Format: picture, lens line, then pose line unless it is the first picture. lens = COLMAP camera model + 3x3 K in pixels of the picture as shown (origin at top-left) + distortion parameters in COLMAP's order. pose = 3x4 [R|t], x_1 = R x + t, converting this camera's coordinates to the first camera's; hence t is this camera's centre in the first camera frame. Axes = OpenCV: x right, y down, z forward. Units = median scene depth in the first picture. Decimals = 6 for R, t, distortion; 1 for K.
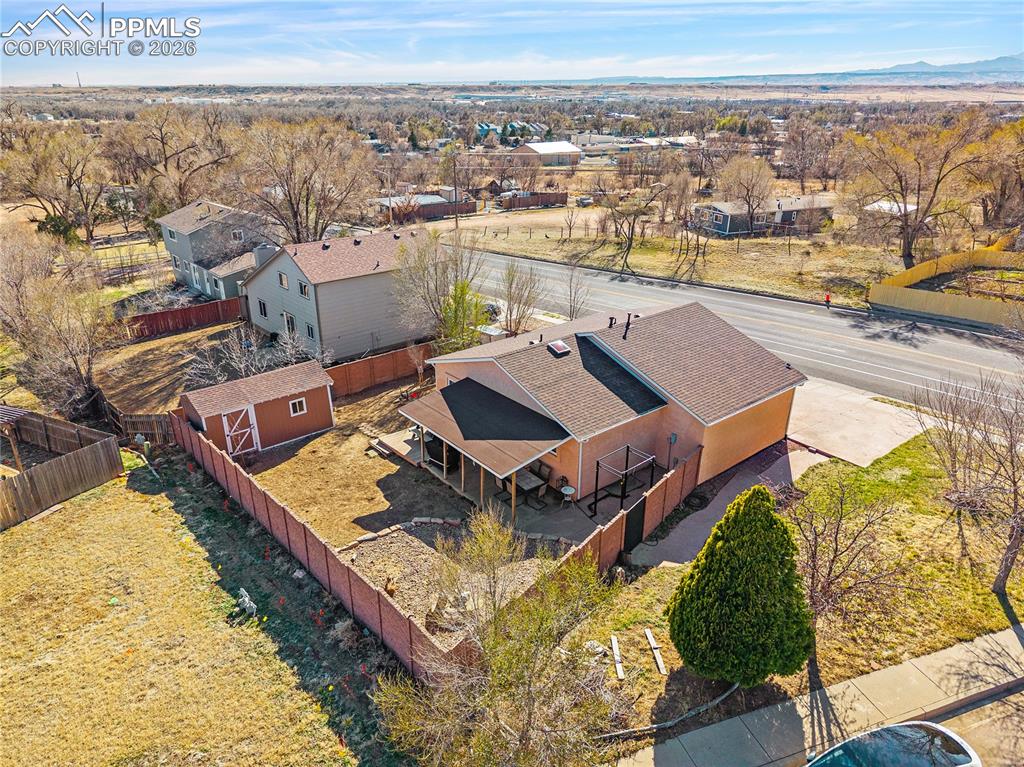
lens RADIAL K [[710.9, 0, 489.3], [0, 710.9, 358.6], [0, 0, 1]] dist [0.042029, -0.047179]
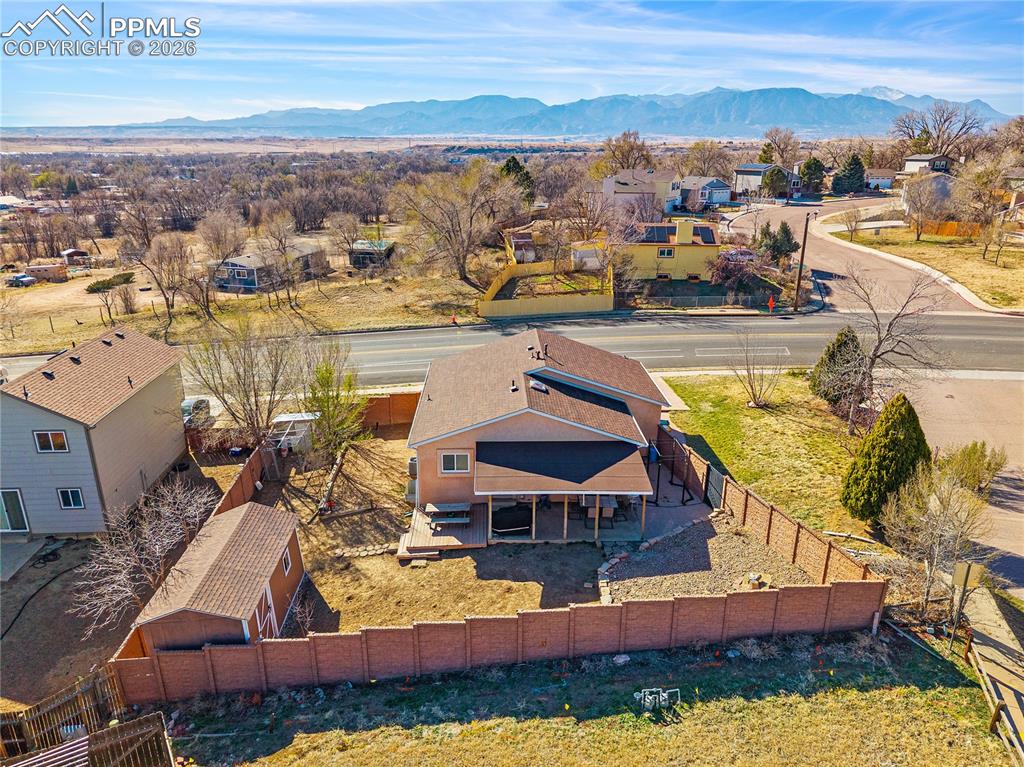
lens RADIAL K [[698.9, 0, 516.5], [0, 698.9, 387.0], [0, 0, 1]] dist [0.044810, -0.063639]
pose [[0.593401, -0.261556, 0.761225, -0.358410], [0.279692, 0.953802, 0.109696, -0.069782], [-0.754750, 0.147815, 0.639142, 0.166667]]
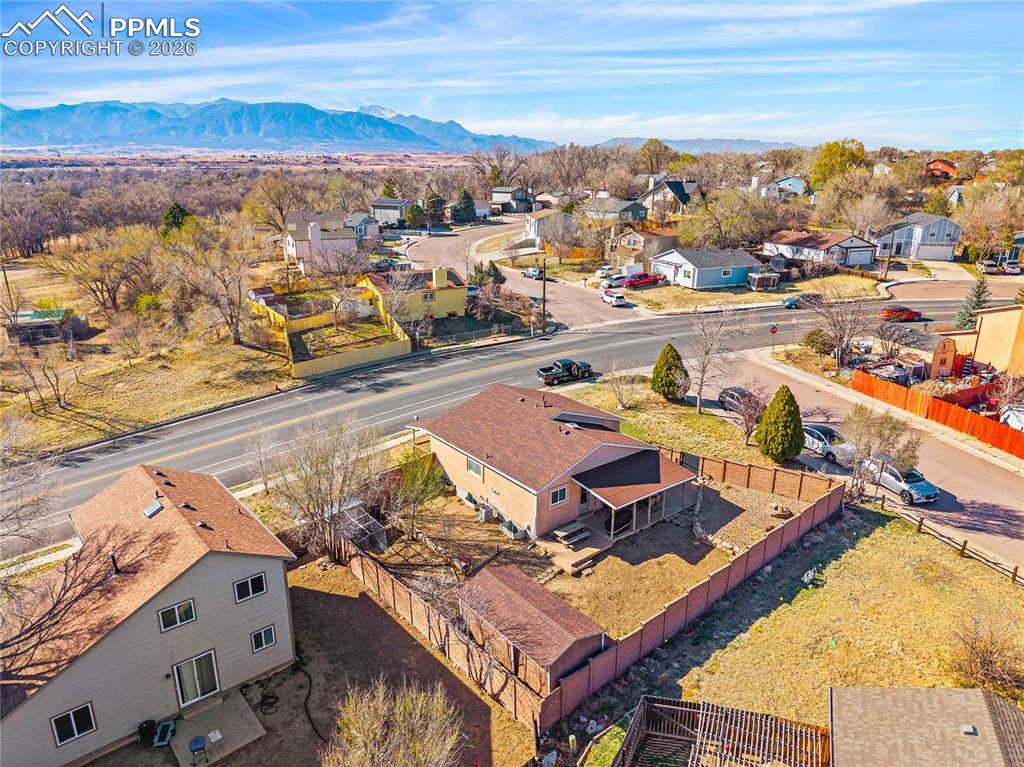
lens RADIAL K [[698.9, 0, 516.5], [0, 698.9, 387.0], [0, 0, 1]] dist [0.044810, -0.063639]
pose [[-0.017143, -0.313775, 0.949343, -0.611229], [0.343114, 0.889979, 0.300350, -0.277693], [-0.939137, 0.330882, 0.092403, 0.463796]]
